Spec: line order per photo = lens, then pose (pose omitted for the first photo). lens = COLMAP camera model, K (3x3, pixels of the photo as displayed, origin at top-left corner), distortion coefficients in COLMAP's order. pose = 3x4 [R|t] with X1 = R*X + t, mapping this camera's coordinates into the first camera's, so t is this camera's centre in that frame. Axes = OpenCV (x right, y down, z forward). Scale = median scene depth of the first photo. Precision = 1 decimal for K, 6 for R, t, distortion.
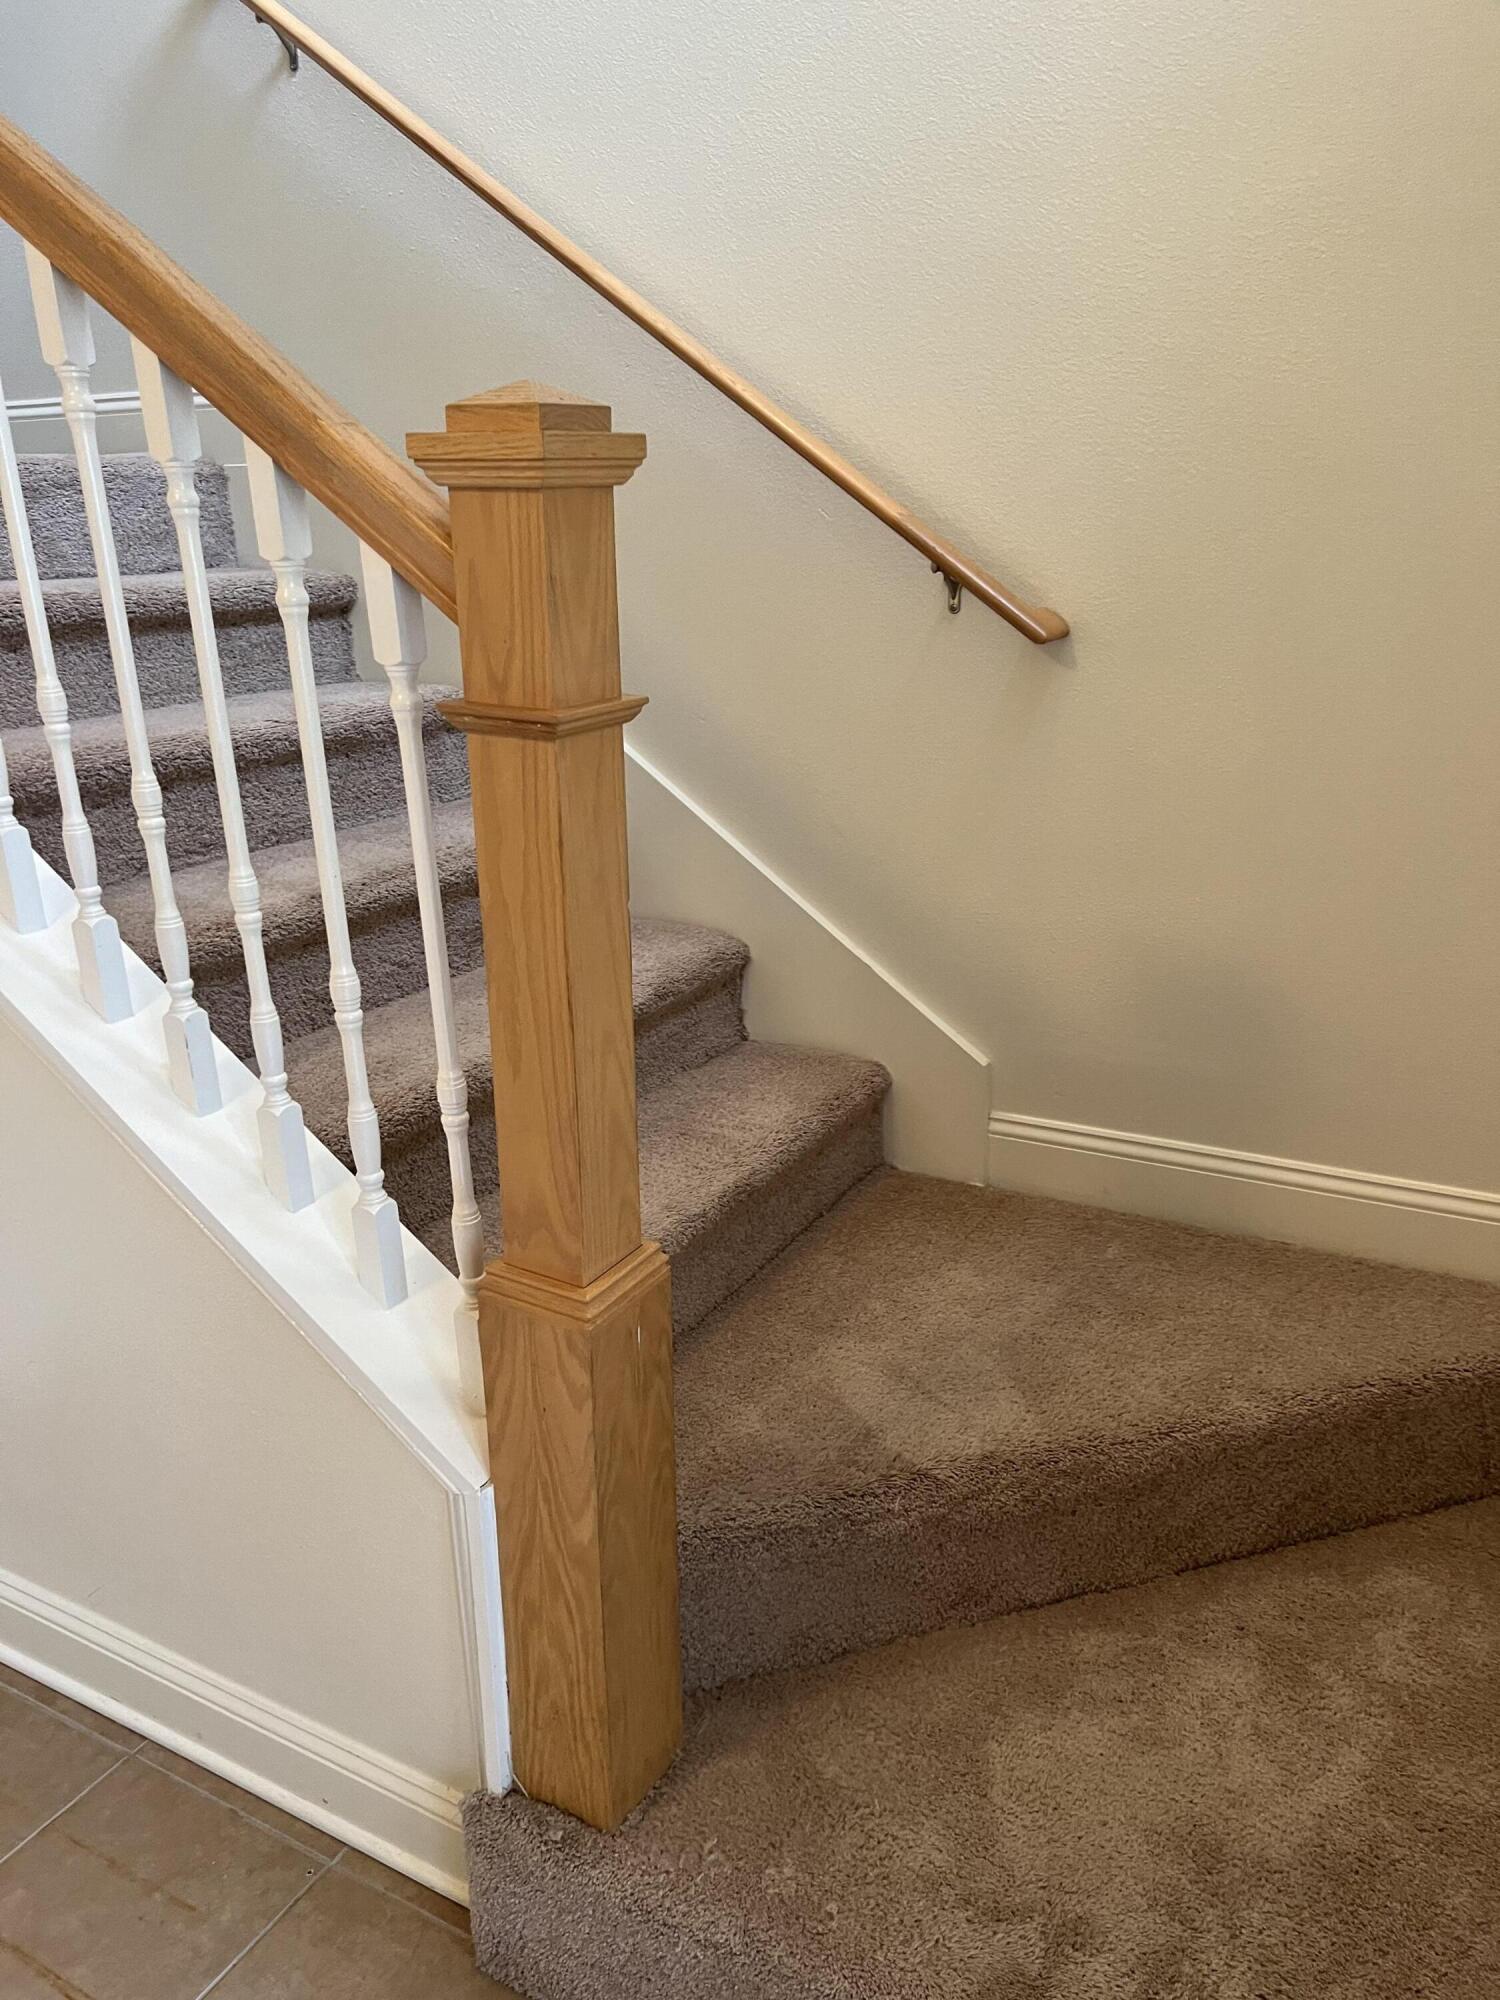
lens RADIAL K [[1506.8, 0, 764.3], [0, 1506.8, 1005.6], [0, 0, 1]] dist [0.067408, -0.079212]
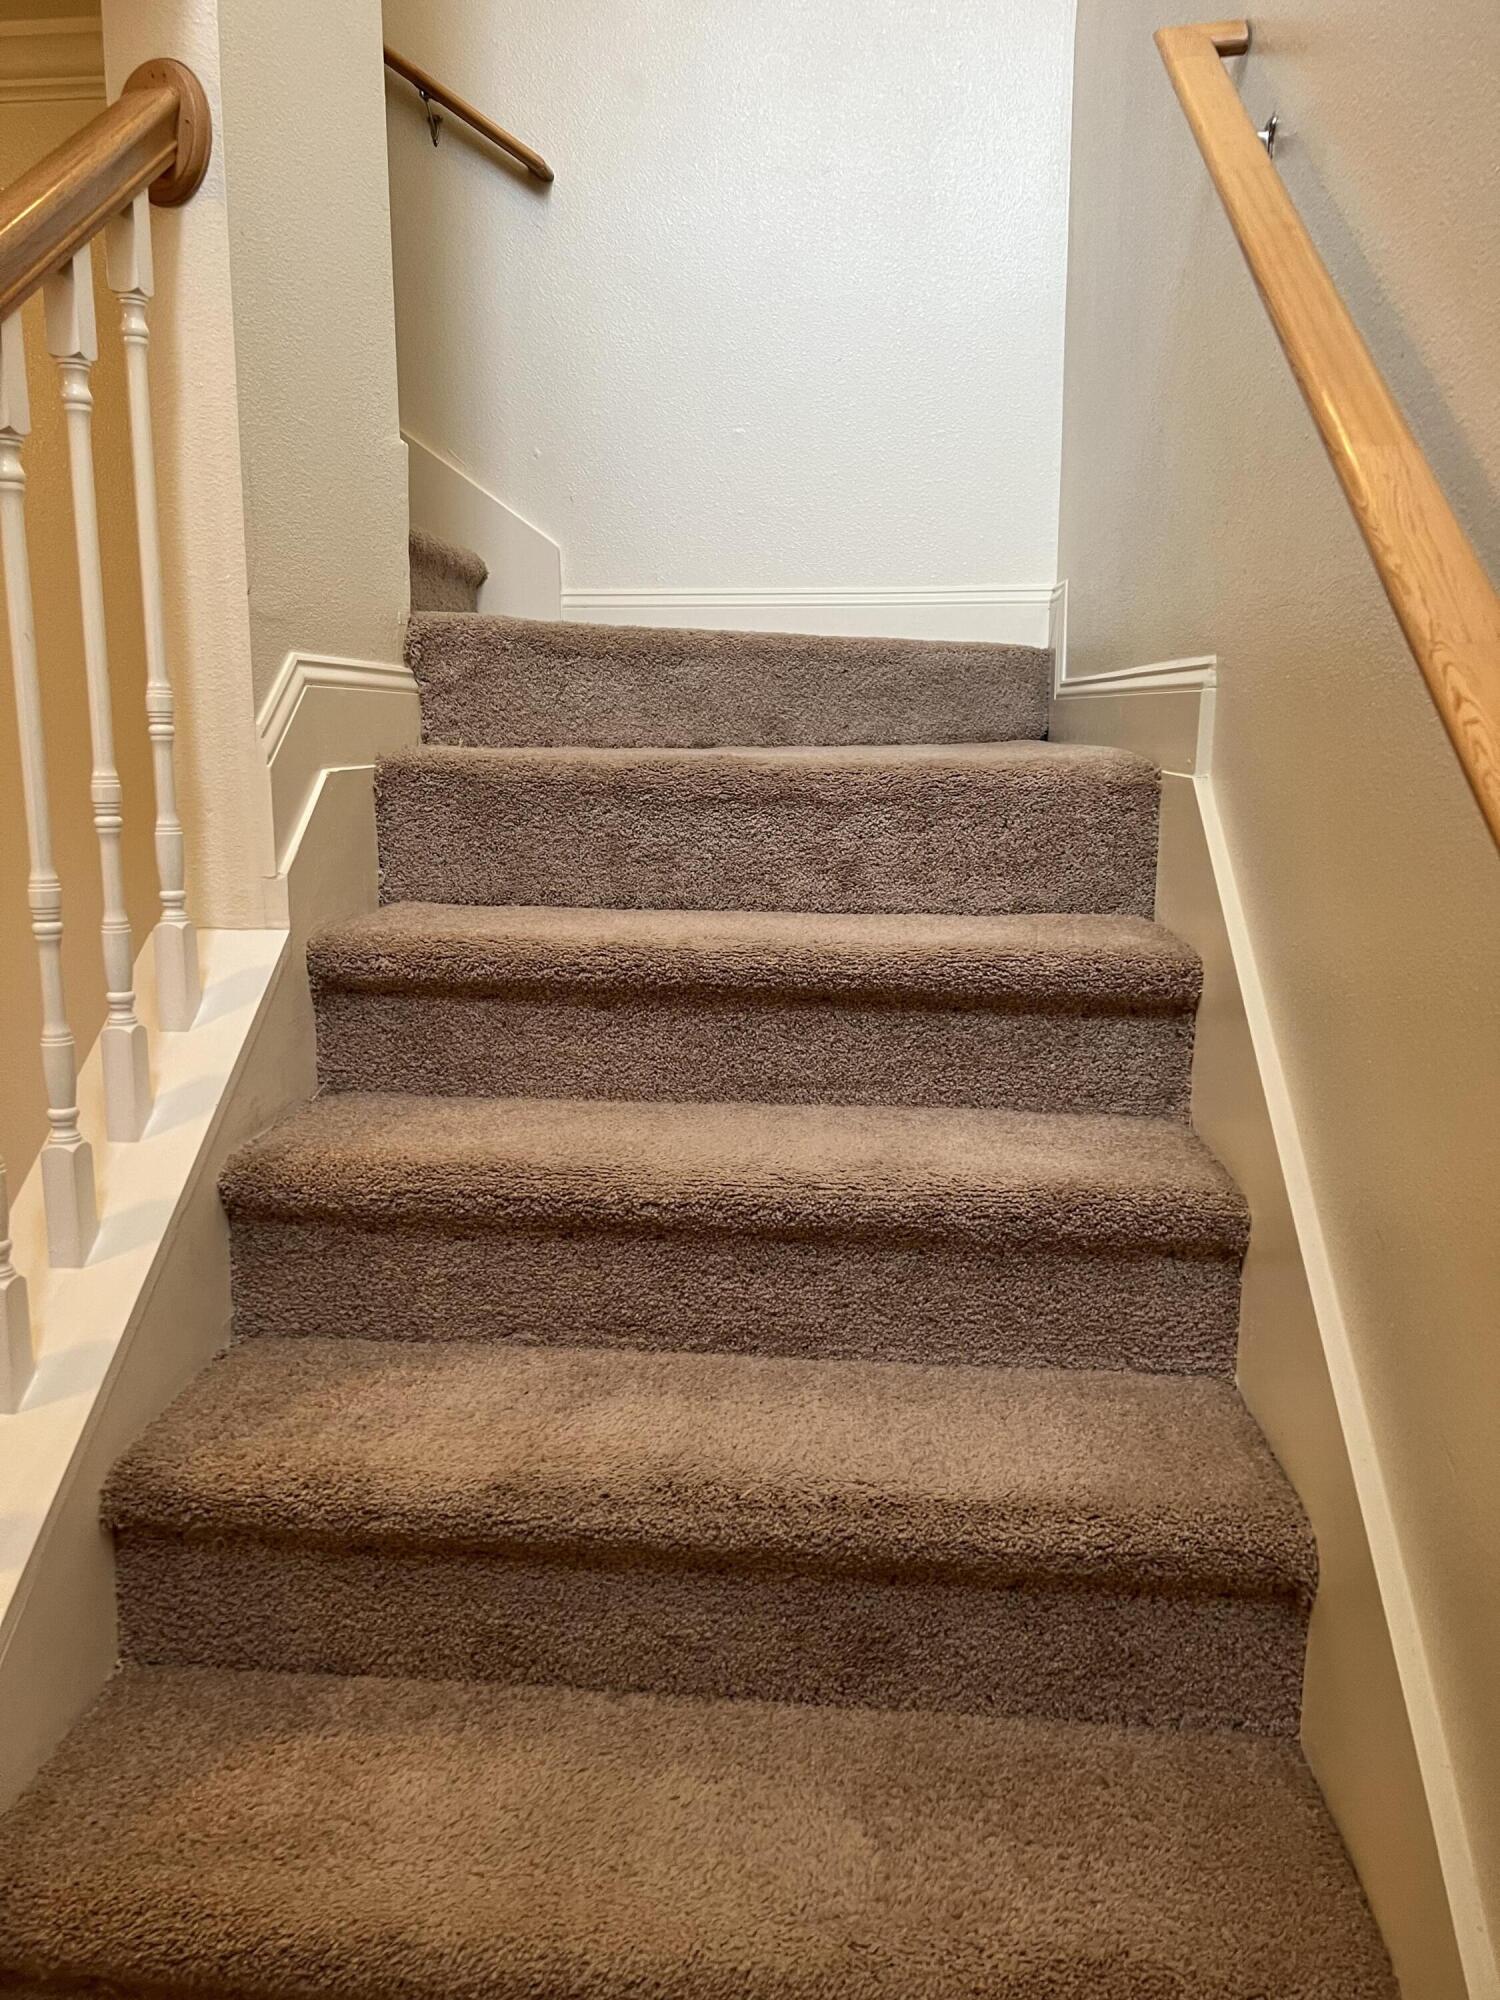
lens RADIAL K [[1506.8, 0, 752.3], [0, 1506.8, 1014.2], [0, 0, 1]] dist [0.067408, -0.079212]
pose [[0.430409, 0.201731, -0.879803, 0.354686], [-0.303647, 0.950258, 0.069338, -0.455972], [0.850027, 0.237305, 0.470255, 1.031049]]
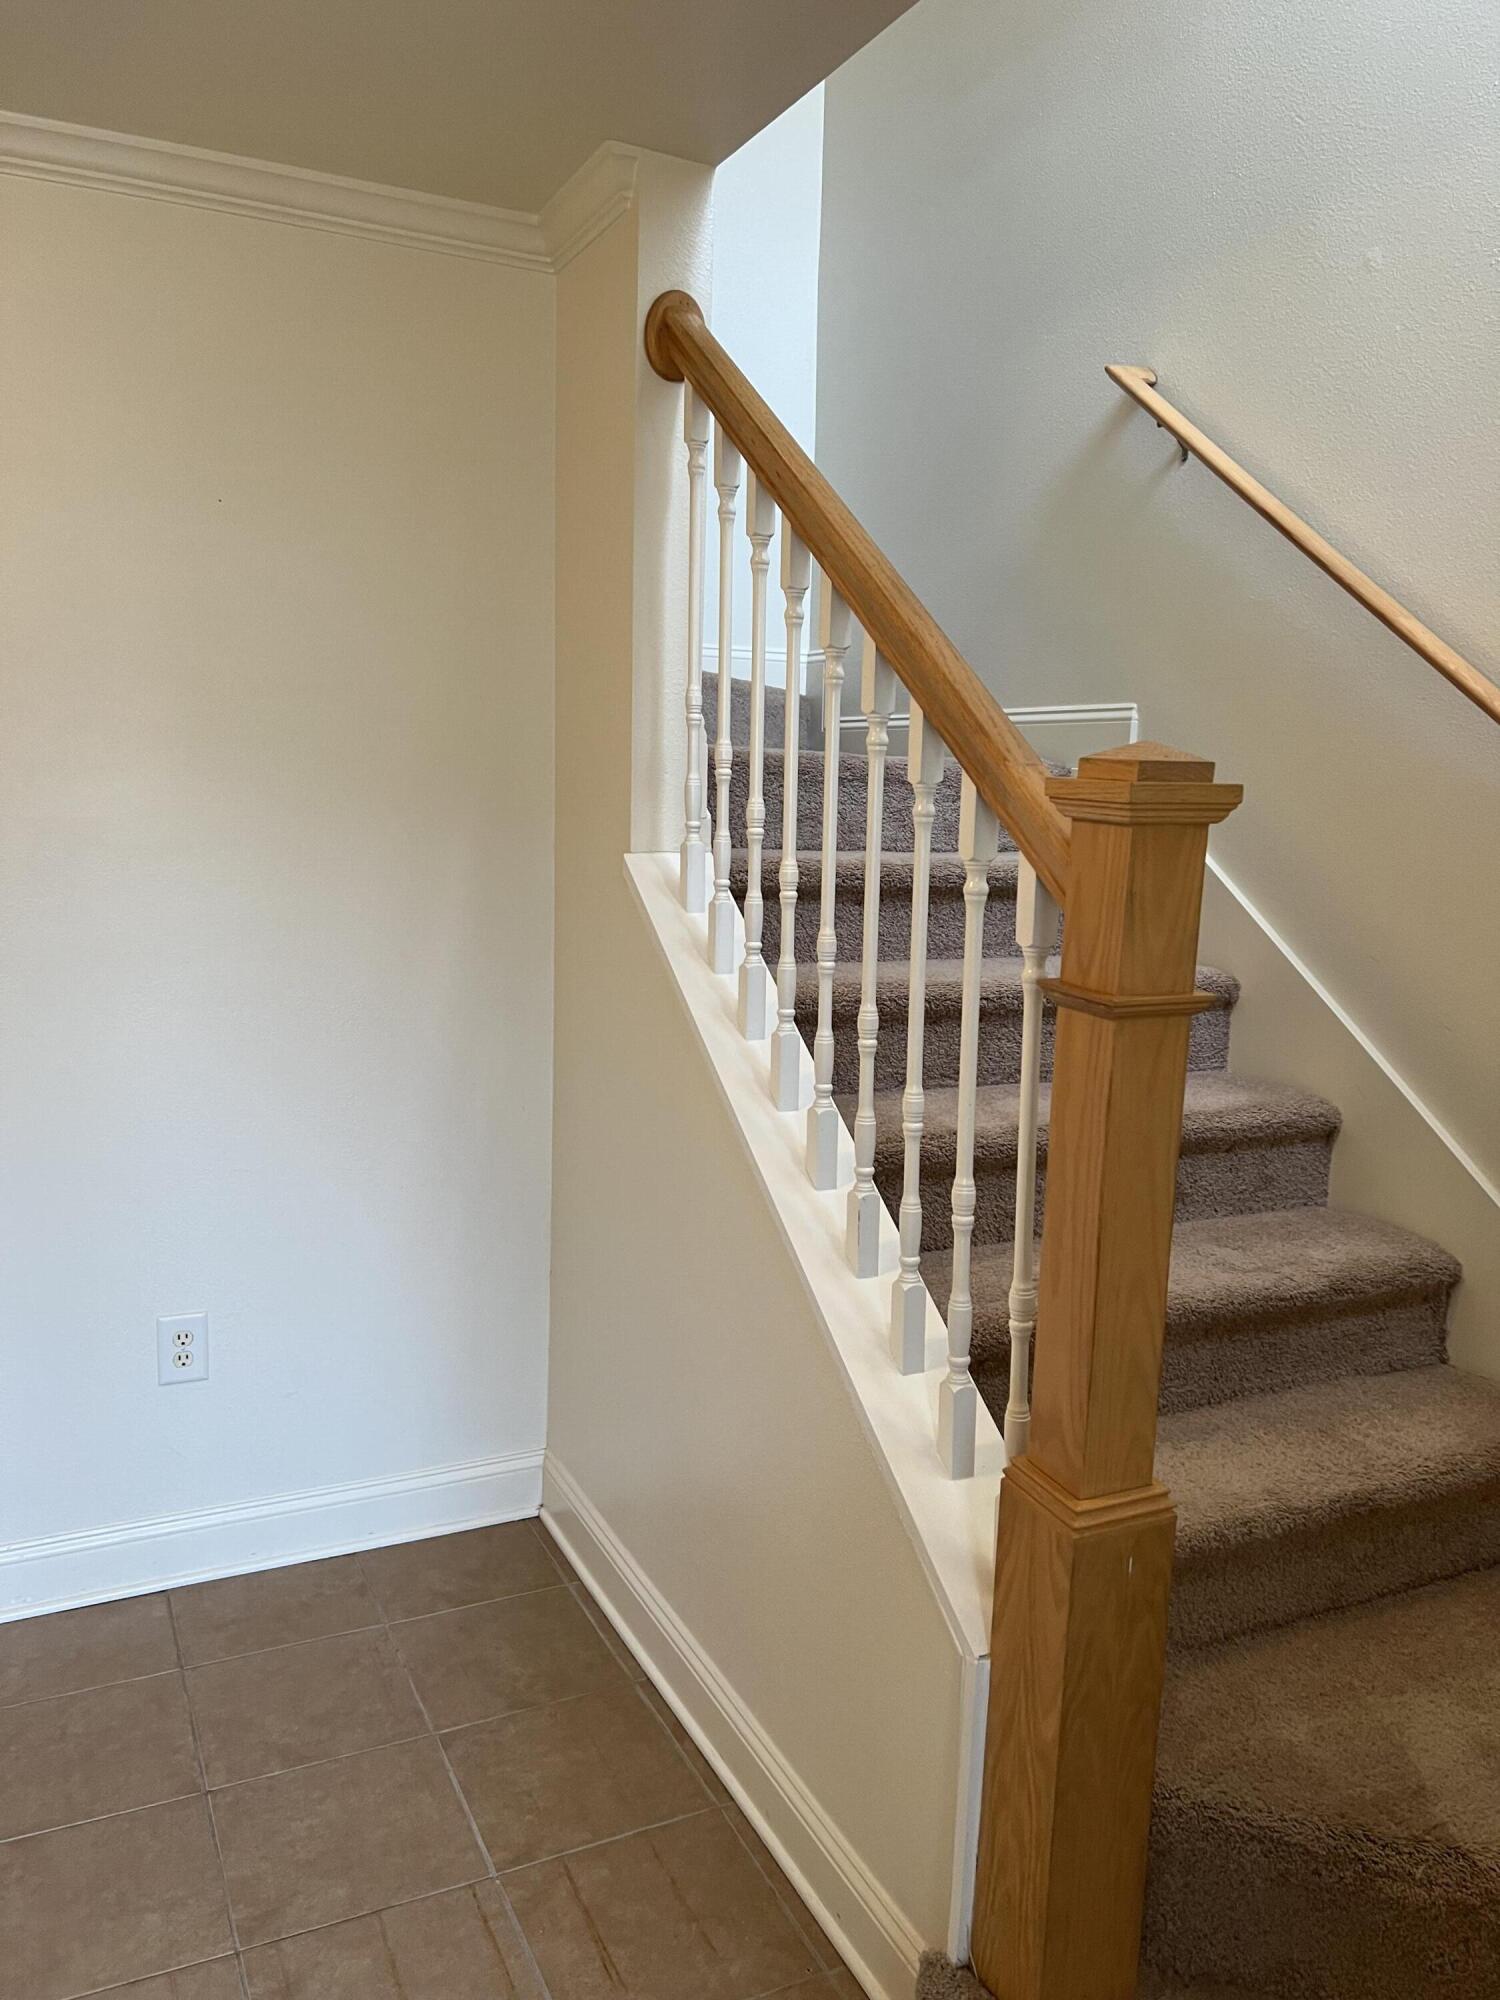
lens RADIAL K [[1506.8, 0, 758.7], [0, 1506.8, 991.4], [0, 0, 1]] dist [0.067408, -0.079212]
pose [[0.820941, 0.128444, -0.556380, 0.237595], [-0.226557, 0.967664, -0.110894, 0.001005], [0.524145, 0.217089, 0.823495, -0.122101]]
